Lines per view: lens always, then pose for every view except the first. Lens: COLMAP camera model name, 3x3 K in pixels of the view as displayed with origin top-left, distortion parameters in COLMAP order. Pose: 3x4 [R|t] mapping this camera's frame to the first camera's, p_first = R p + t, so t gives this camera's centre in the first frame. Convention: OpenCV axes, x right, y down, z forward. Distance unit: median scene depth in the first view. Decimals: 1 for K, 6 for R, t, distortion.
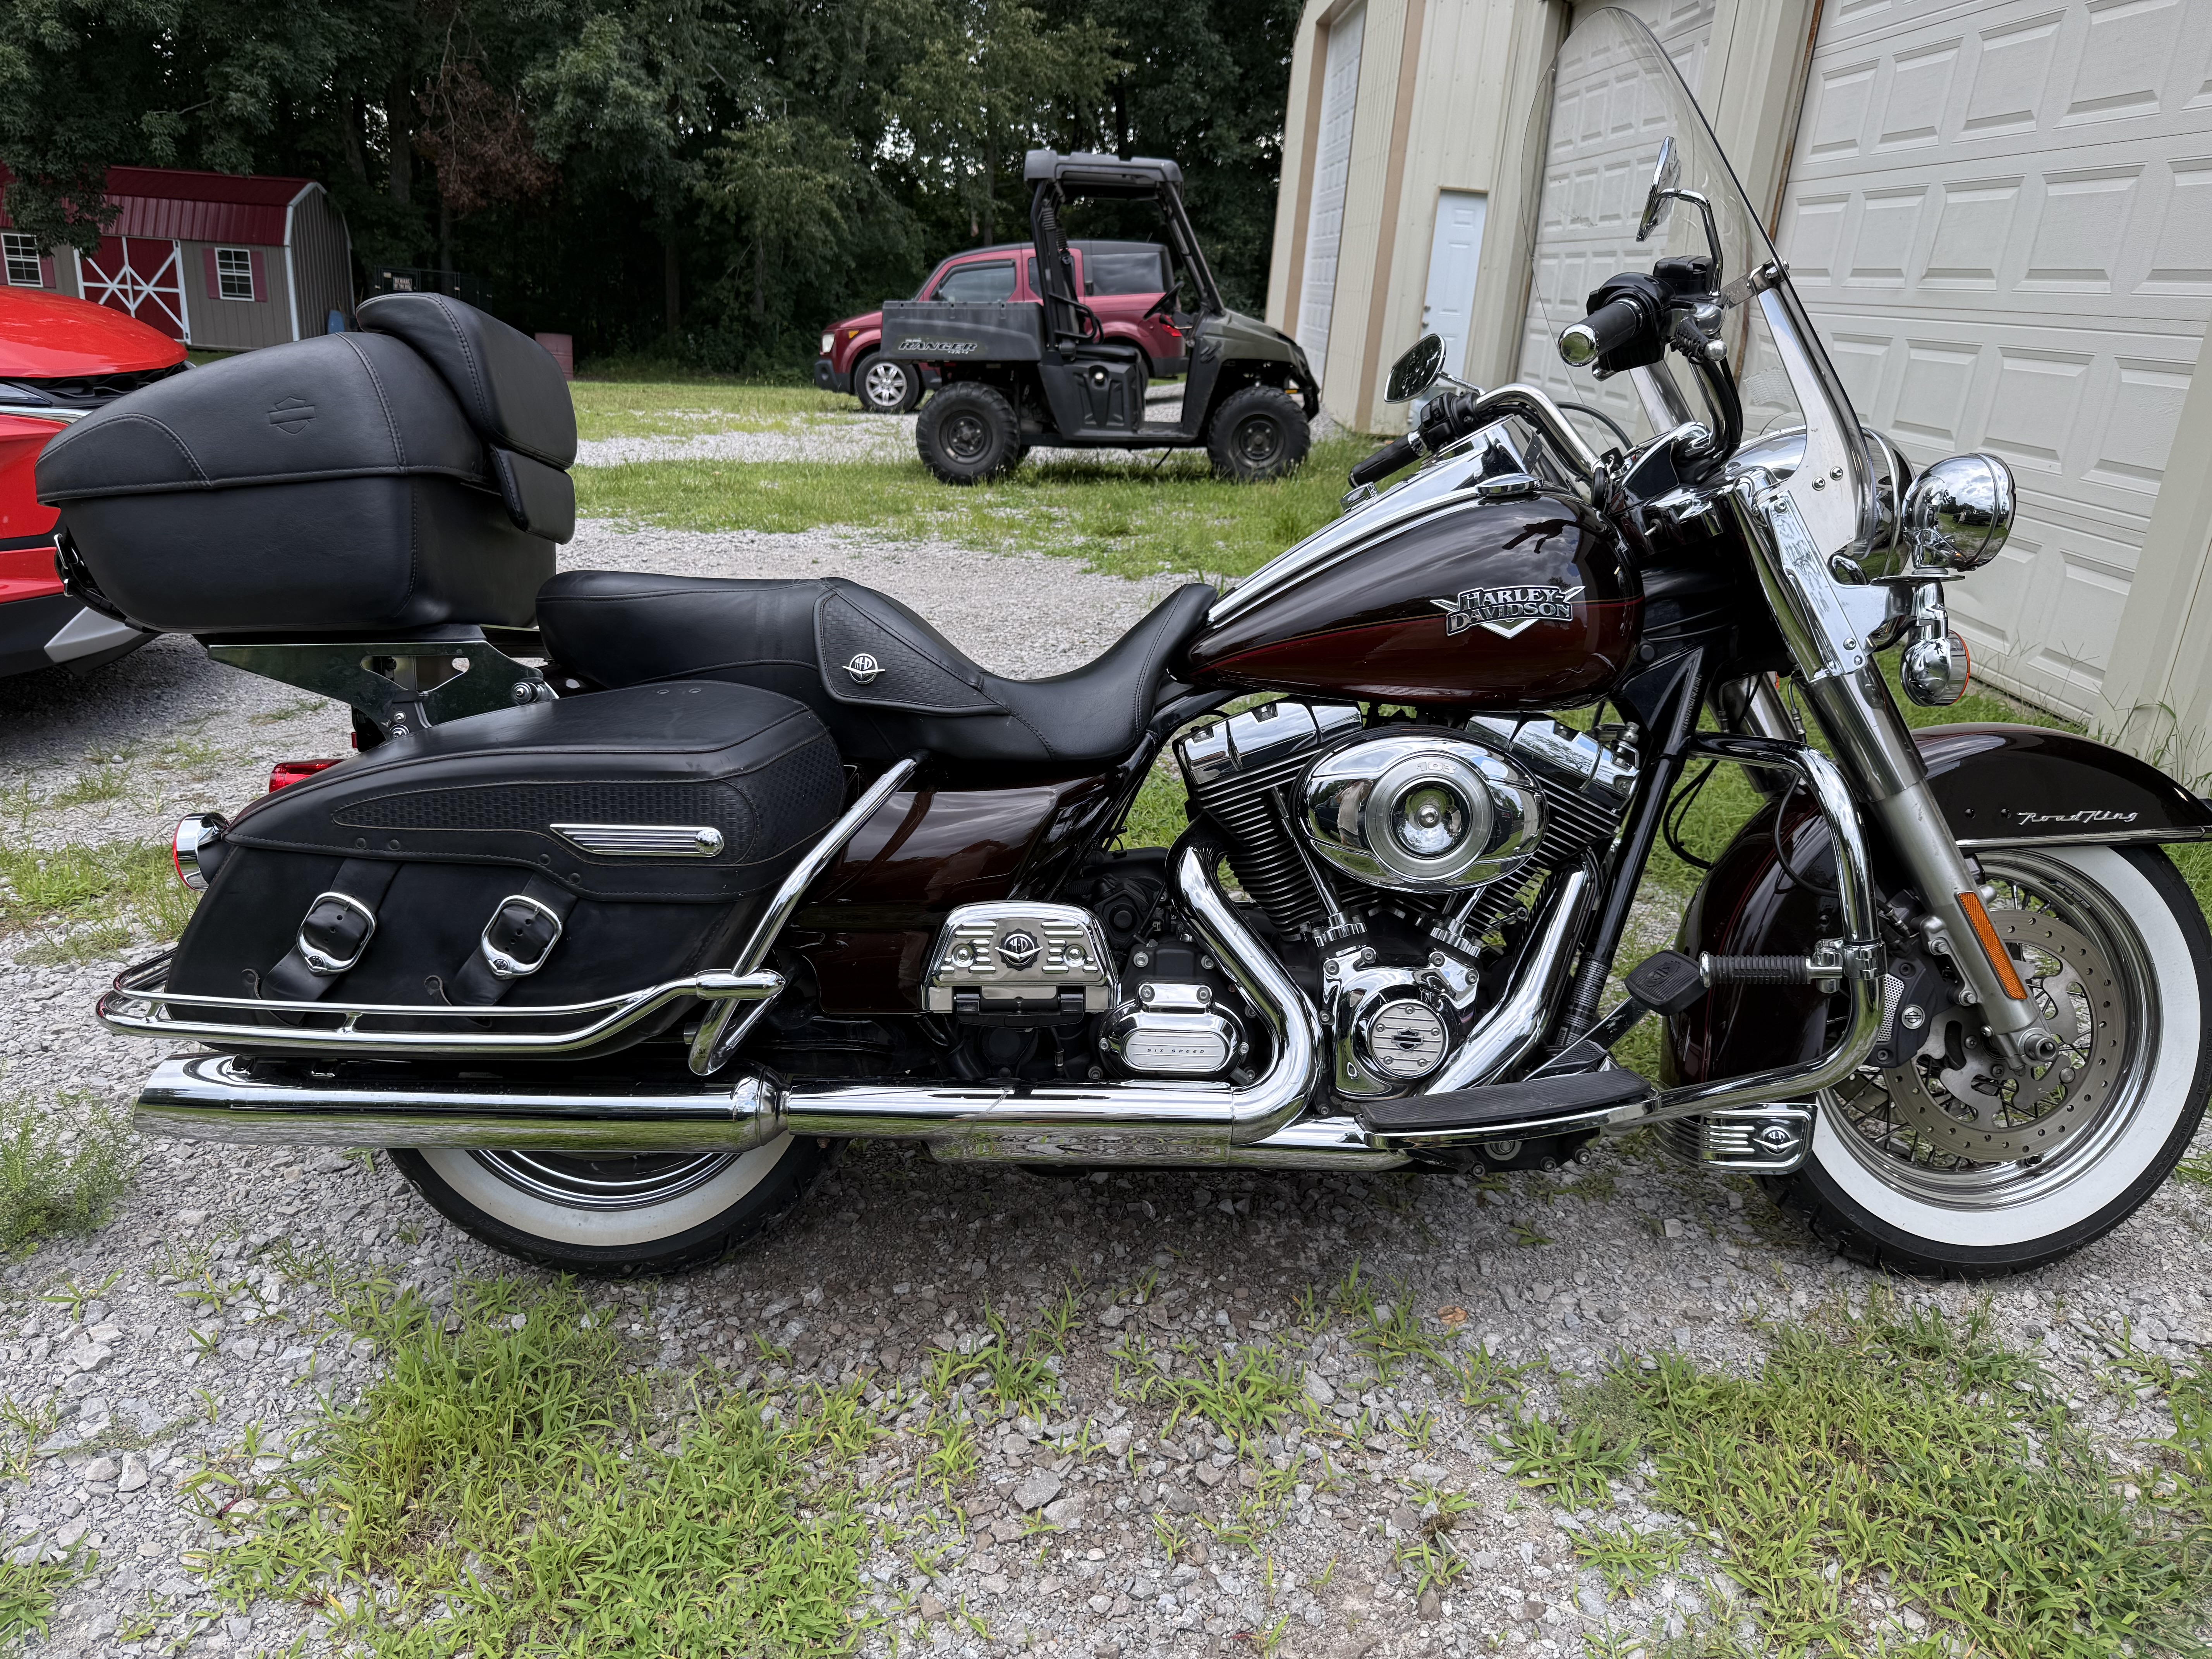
lens RADIAL K [[1601.2, 0, 1106.0], [0, 1601.2, 829.5], [0, 0, 1]] dist [0.021246, -0.039133]
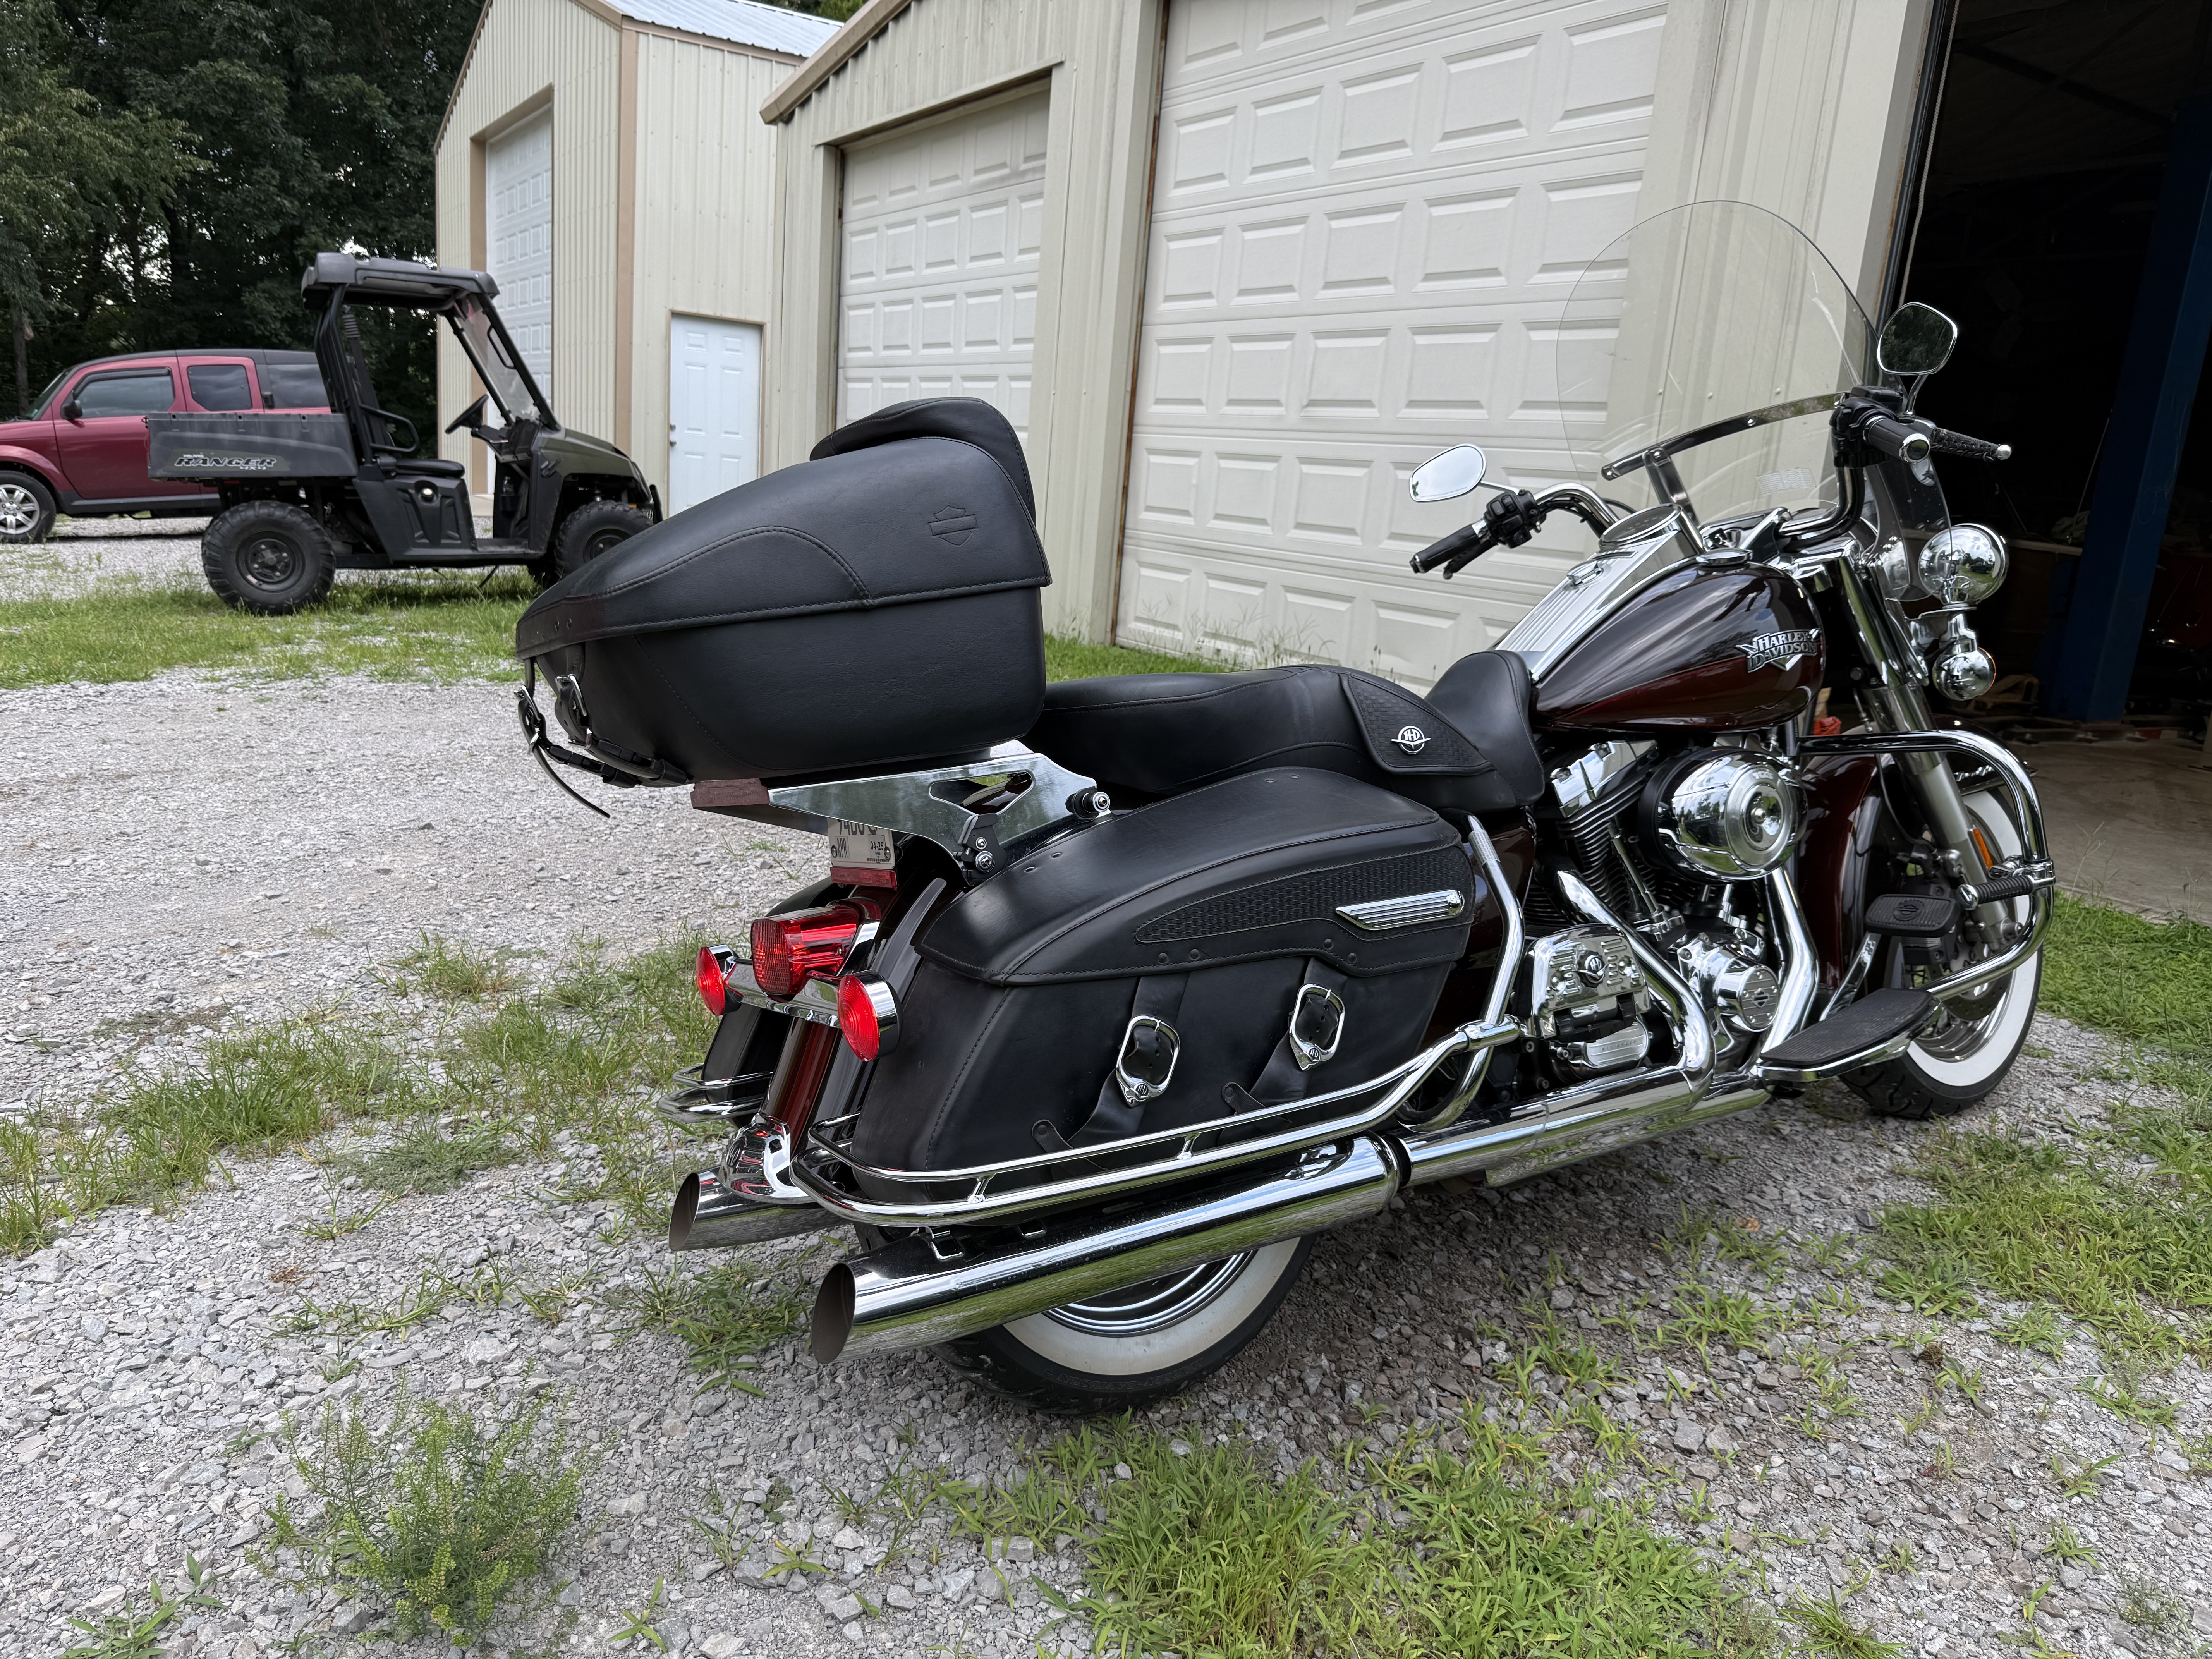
lens RADIAL K [[1585.3, 0, 1088.8], [0, 1585.3, 841.6], [0, 0, 1]] dist [0.021120, -0.039815]
pose [[0.850717, -0.120493, 0.511627, -0.170046], [0.151204, 0.988326, -0.018657, -0.008593], [-0.503407, 0.093232, 0.859005, 0.037678]]
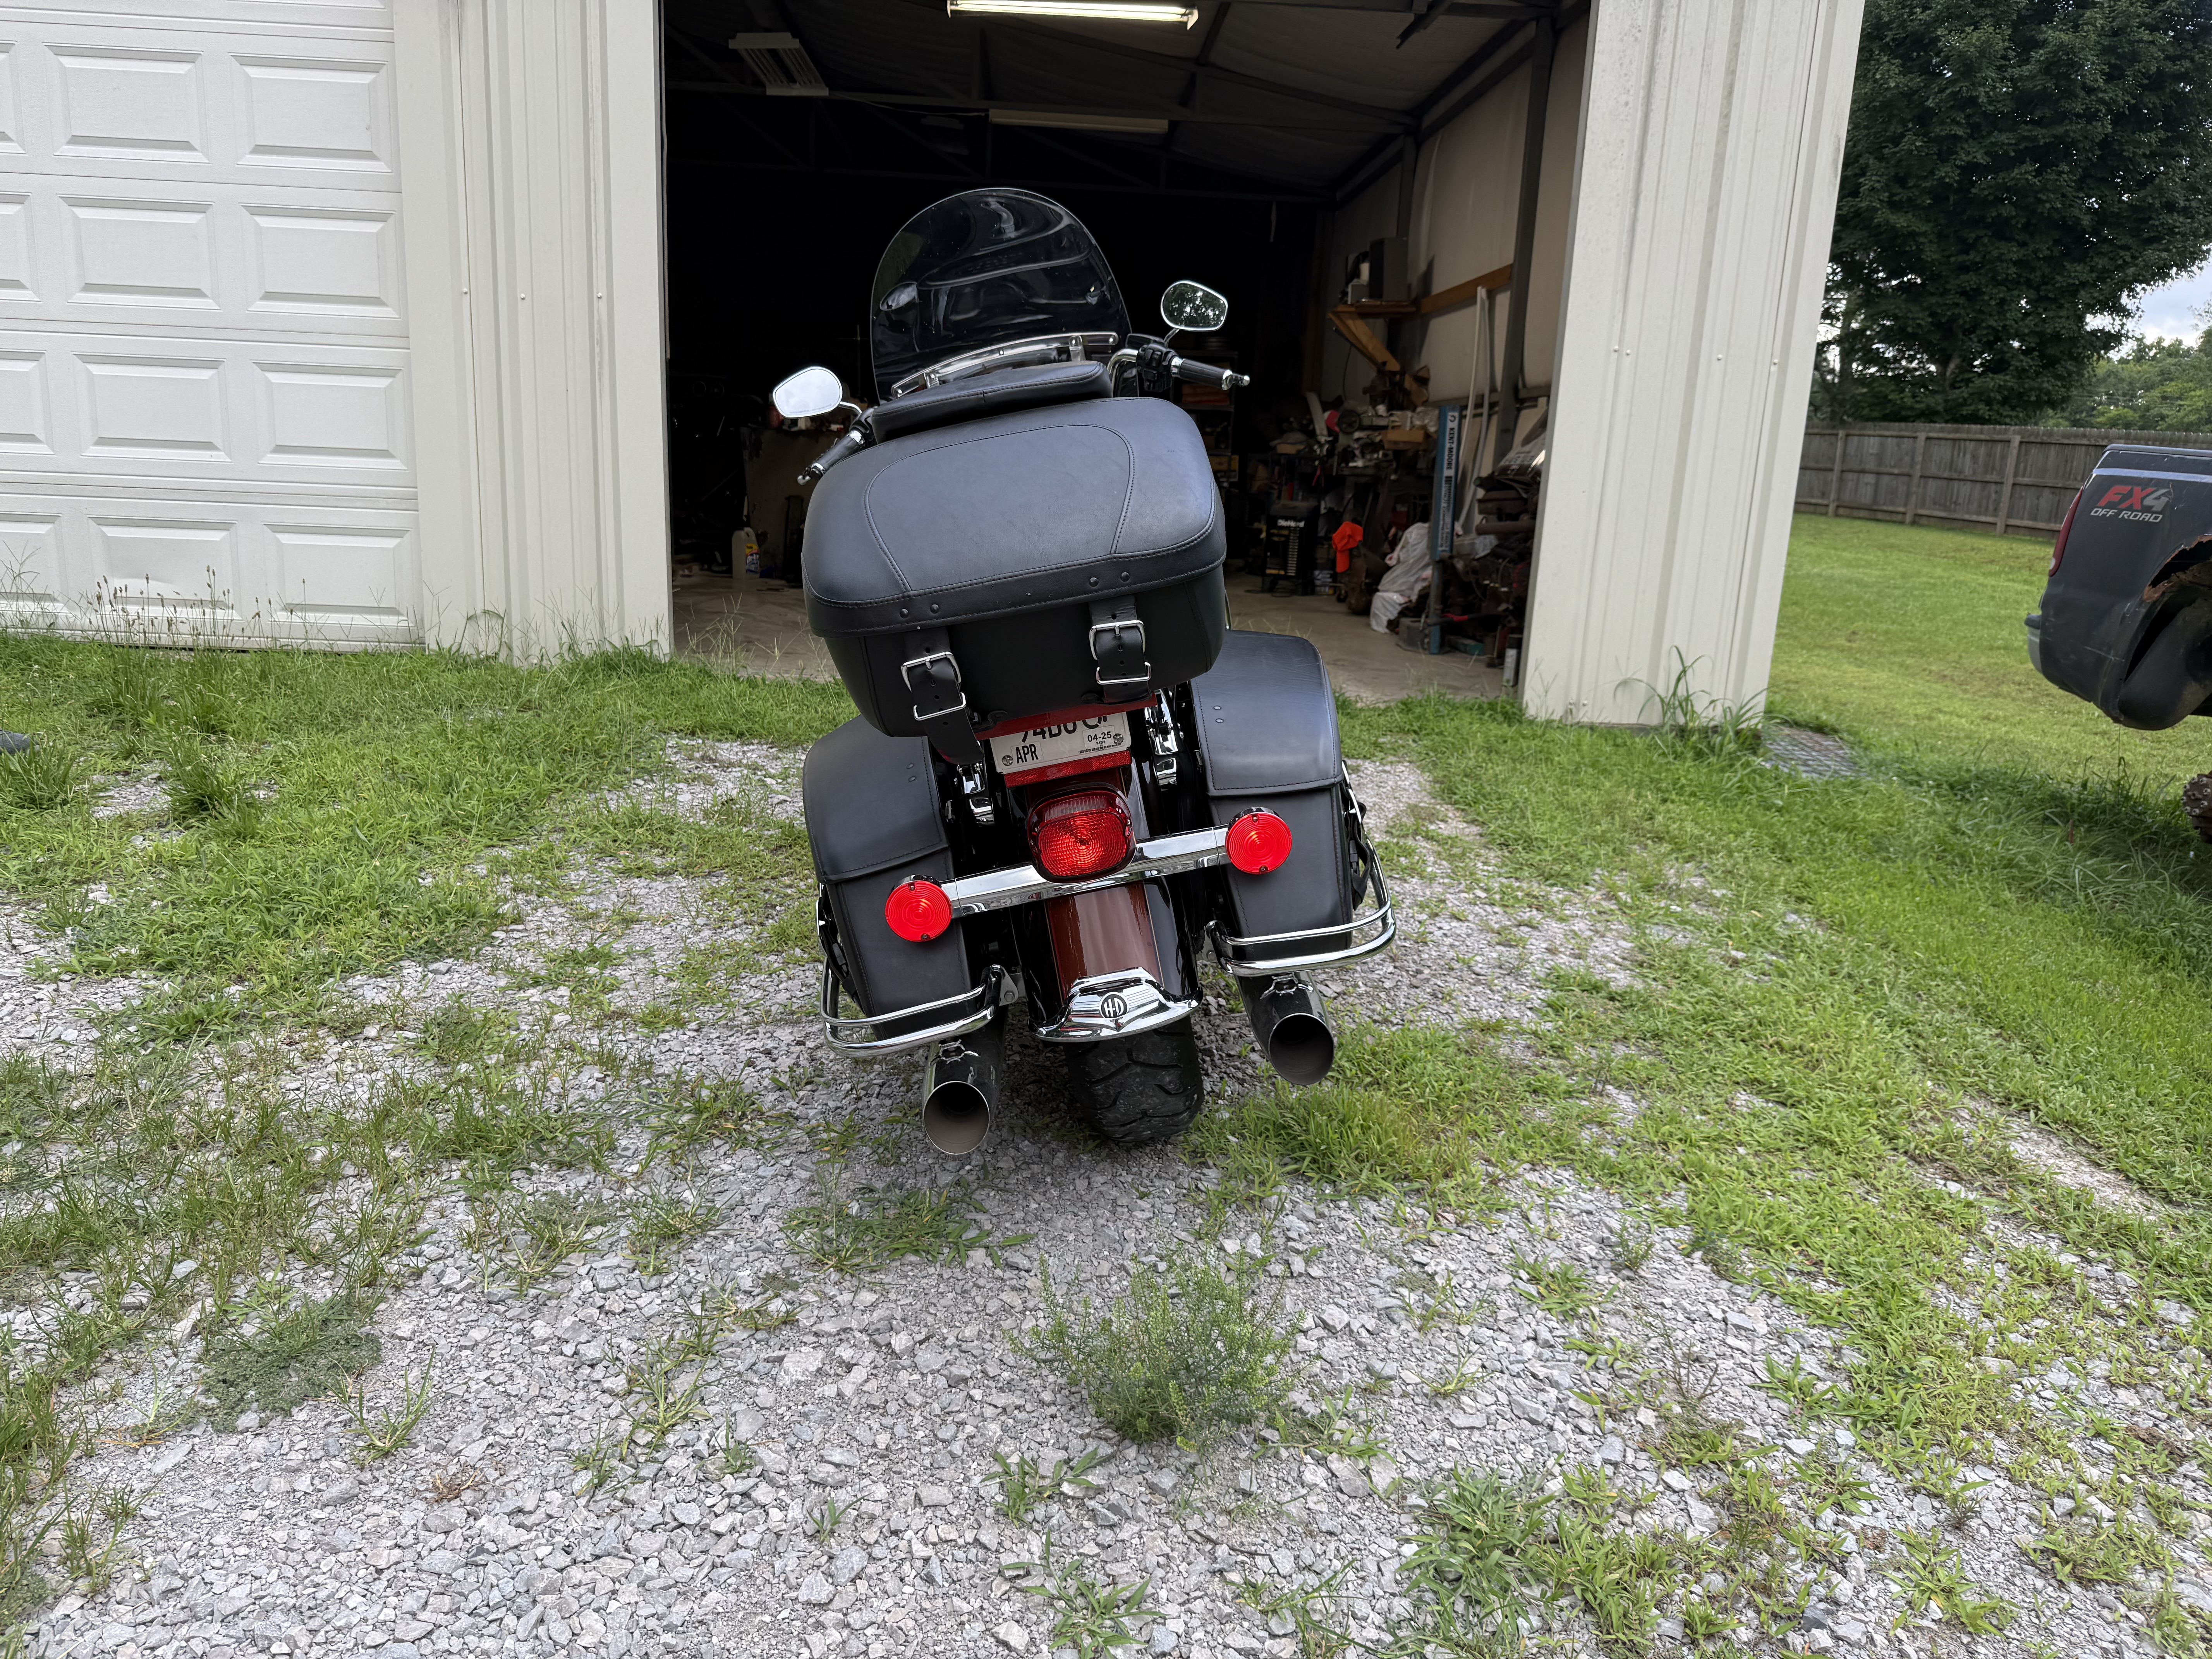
lens RADIAL K [[1585.3, 0, 1088.8], [0, 1585.3, 841.6], [0, 0, 1]] dist [0.021120, -0.039815]
pose [[-0.060604, -0.302053, 0.951363, -0.320383], [0.278728, 0.910080, 0.306702, -0.073344], [-0.958456, 0.283759, 0.029036, 0.214638]]
